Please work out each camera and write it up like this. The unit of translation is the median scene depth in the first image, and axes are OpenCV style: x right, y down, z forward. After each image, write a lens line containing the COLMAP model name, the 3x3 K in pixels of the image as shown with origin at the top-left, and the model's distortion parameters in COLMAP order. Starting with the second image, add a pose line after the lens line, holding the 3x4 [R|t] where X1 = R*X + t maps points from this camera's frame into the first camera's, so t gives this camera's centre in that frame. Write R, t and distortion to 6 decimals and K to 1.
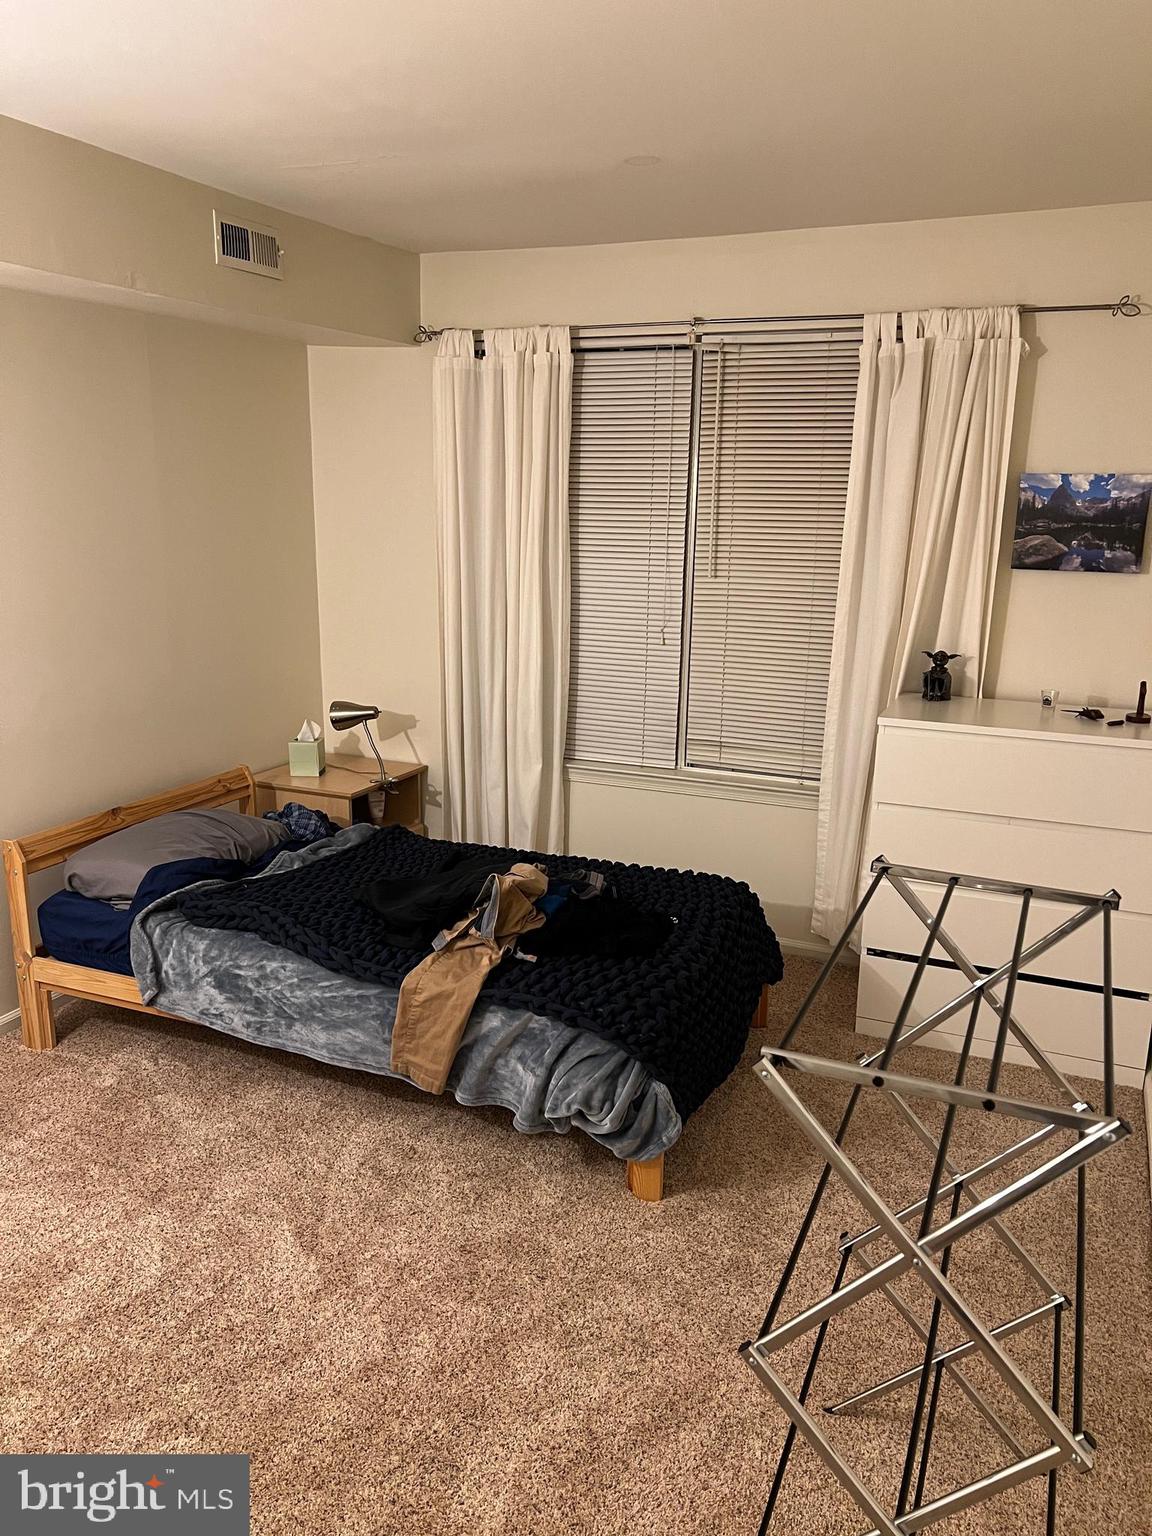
lens RADIAL K [[1136.6, 0, 576.0], [0, 1136.6, 768.0], [0, 0, 1]] dist [0.045904, -0.069921]
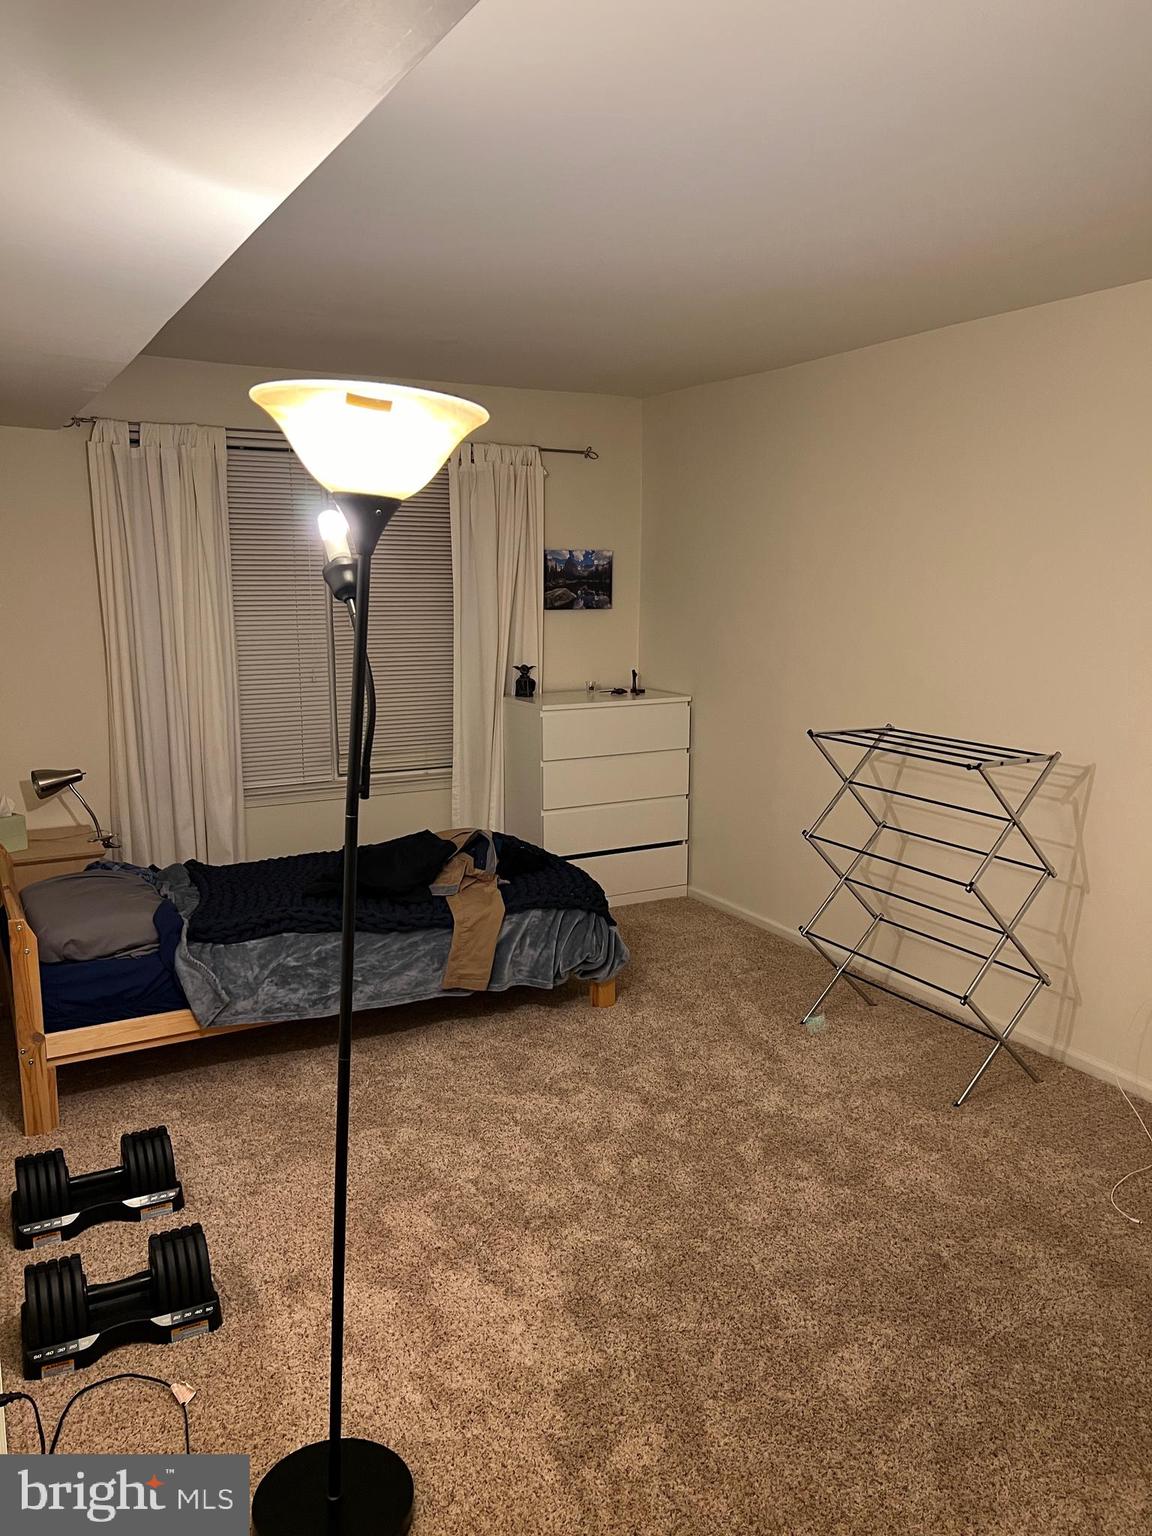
lens RADIAL K [[1136.6, 0, 576.0], [0, 1136.6, 768.0], [0, 0, 1]] dist [0.045904, -0.069921]
pose [[0.621235, -0.147712, 0.769577, -0.868188], [0.191494, 0.980915, 0.033695, -0.005100], [-0.759867, 0.126437, 0.637665, -0.005039]]
